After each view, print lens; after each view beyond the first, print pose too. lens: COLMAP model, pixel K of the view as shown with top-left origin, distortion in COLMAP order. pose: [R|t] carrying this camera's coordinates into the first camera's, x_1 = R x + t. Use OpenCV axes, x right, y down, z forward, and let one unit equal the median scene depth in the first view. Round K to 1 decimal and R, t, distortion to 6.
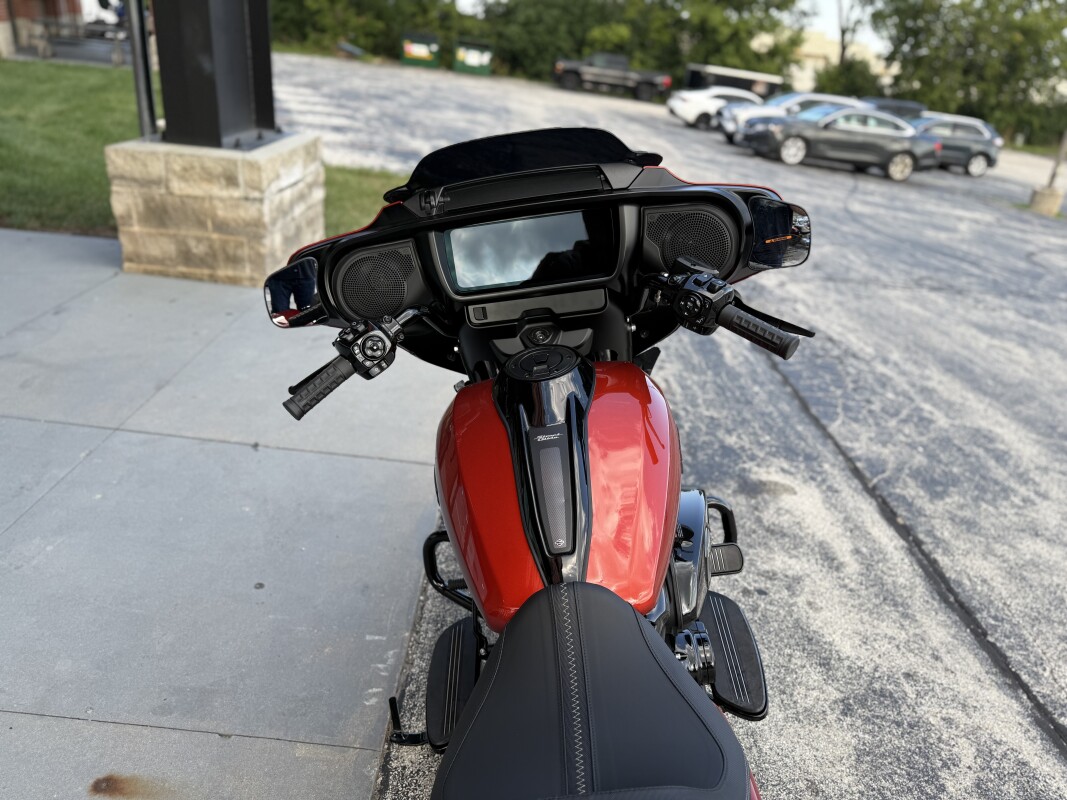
lens RADIAL K [[764.9, 0, 533.5], [0, 764.9, 400.0], [0, 0, 1]] dist [-0.000237, -0.003649]
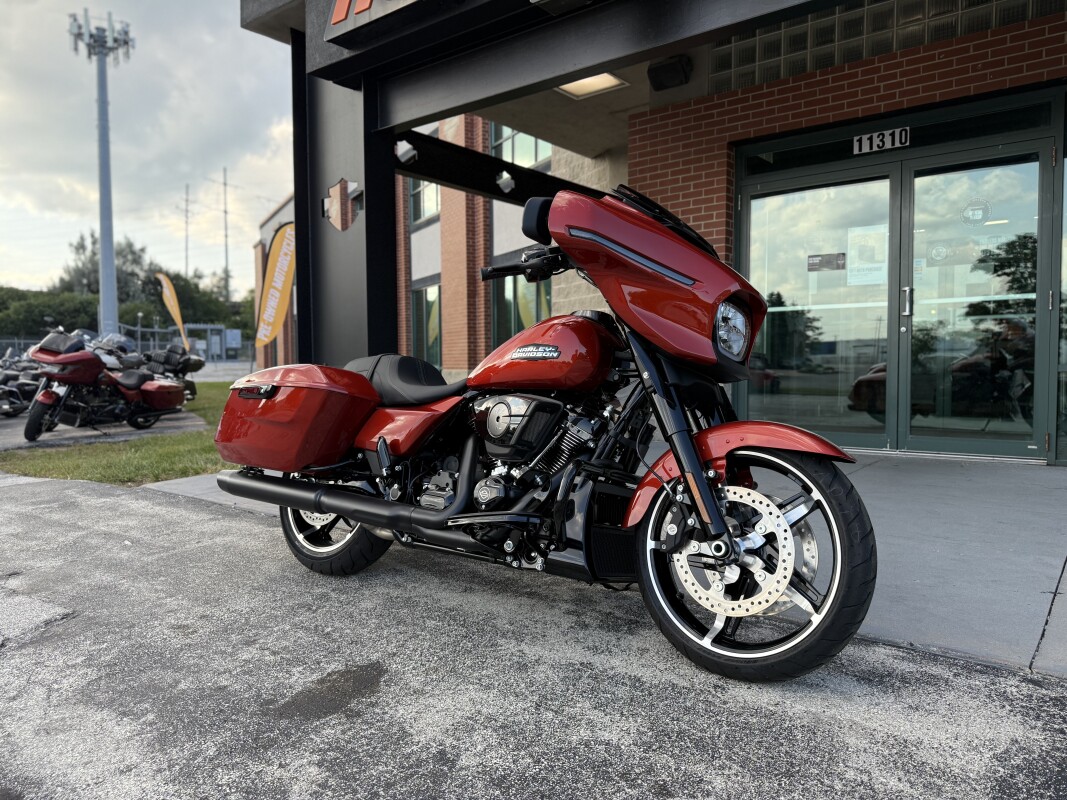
lens RADIAL K [[756.4, 0, 533.5], [0, 756.4, 400.0], [0, 0, 1]] dist [0.063232, -0.080641]
pose [[-0.603499, -0.050643, -0.795754, 0.418098], [-0.382524, 0.894030, 0.233208, -0.067426], [0.699617, 0.445135, -0.558919, 0.554601]]
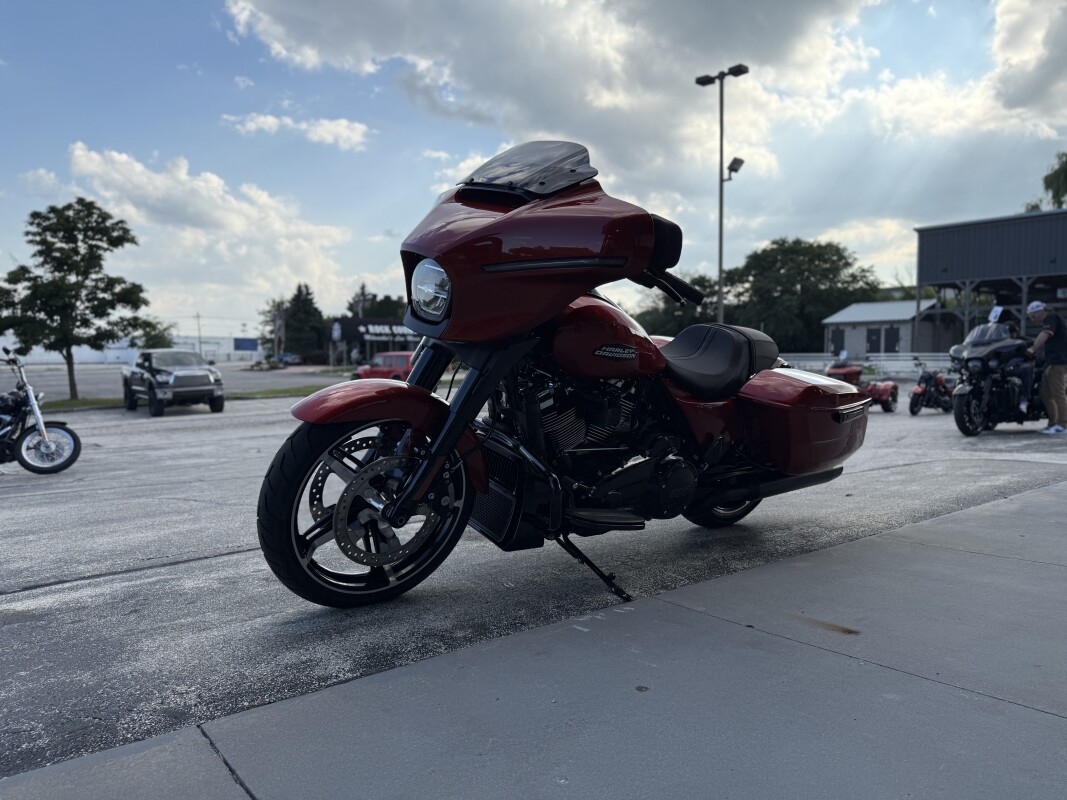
lens RADIAL K [[756.4, 0, 533.5], [0, 756.4, 400.0], [0, 0, 1]] dist [0.063232, -0.080641]
pose [[-0.637248, -0.129907, 0.759631, -0.353090], [0.273883, 0.883168, 0.380791, -0.134421], [-0.720349, 0.450708, -0.527218, 0.580795]]
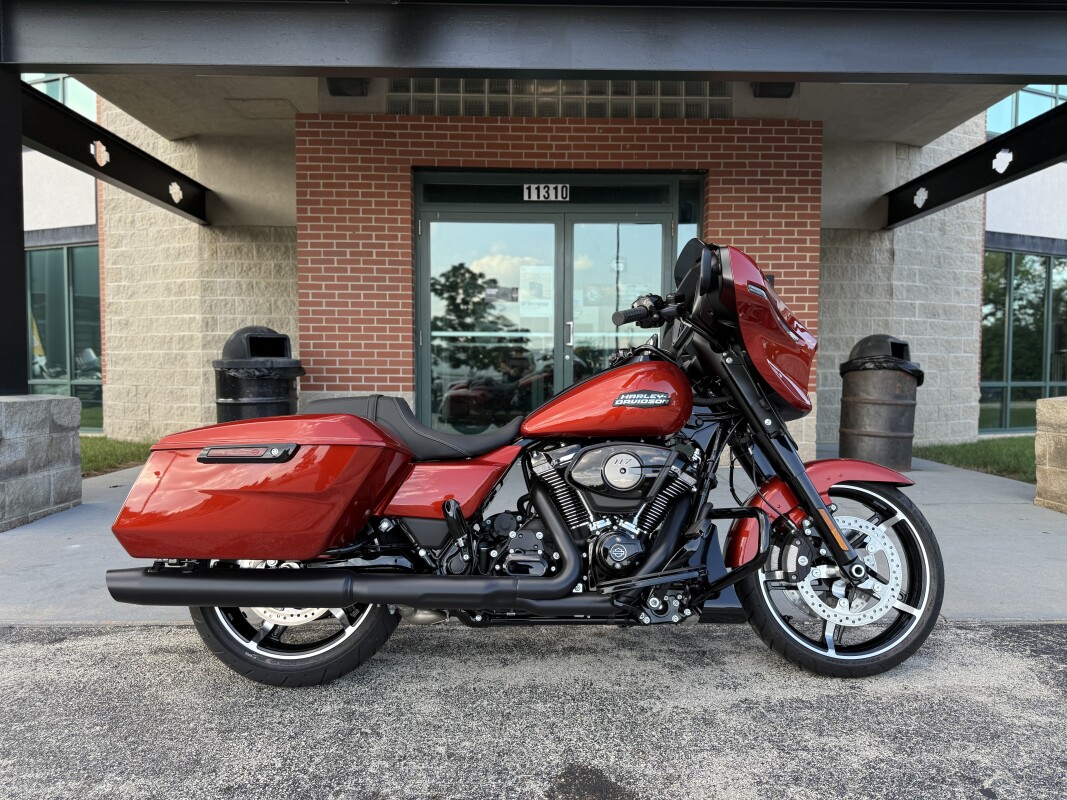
lens RADIAL K [[759.7, 0, 538.7], [0, 759.7, 409.6], [0, 0, 1]] dist [0.008556, -0.004305]
pose [[0.046998, -0.041450, -0.998035, 0.497397], [-0.424258, 0.903713, -0.057512, 0.071886], [0.904321, 0.426127, 0.024887, 0.218836]]
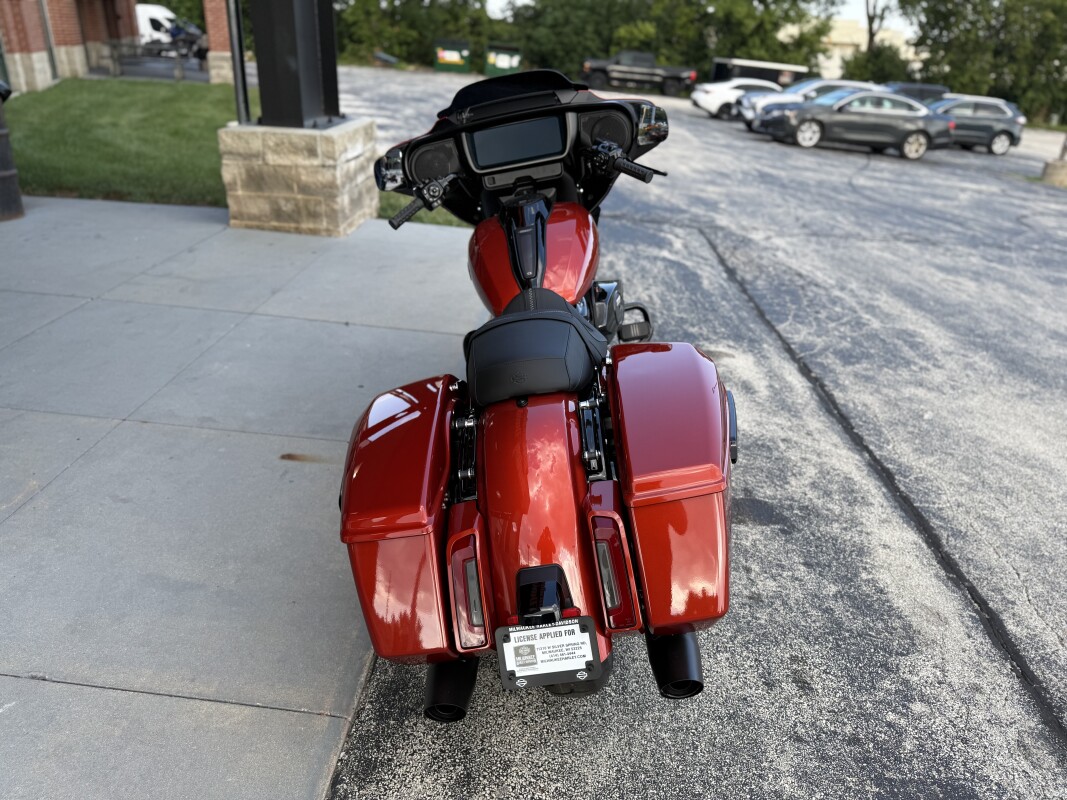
lens RADIAL K [[756.2, 0, 529.1], [0, 756.2, 399.5], [0, 0, 1]] dist [0.021379, -0.030933]
pose [[0.998289, -0.020069, -0.054915, 0.031683], [0.020042, 0.999799, -0.001039, 0.120781], [0.054925, -0.000063, 0.998491, -0.229243]]
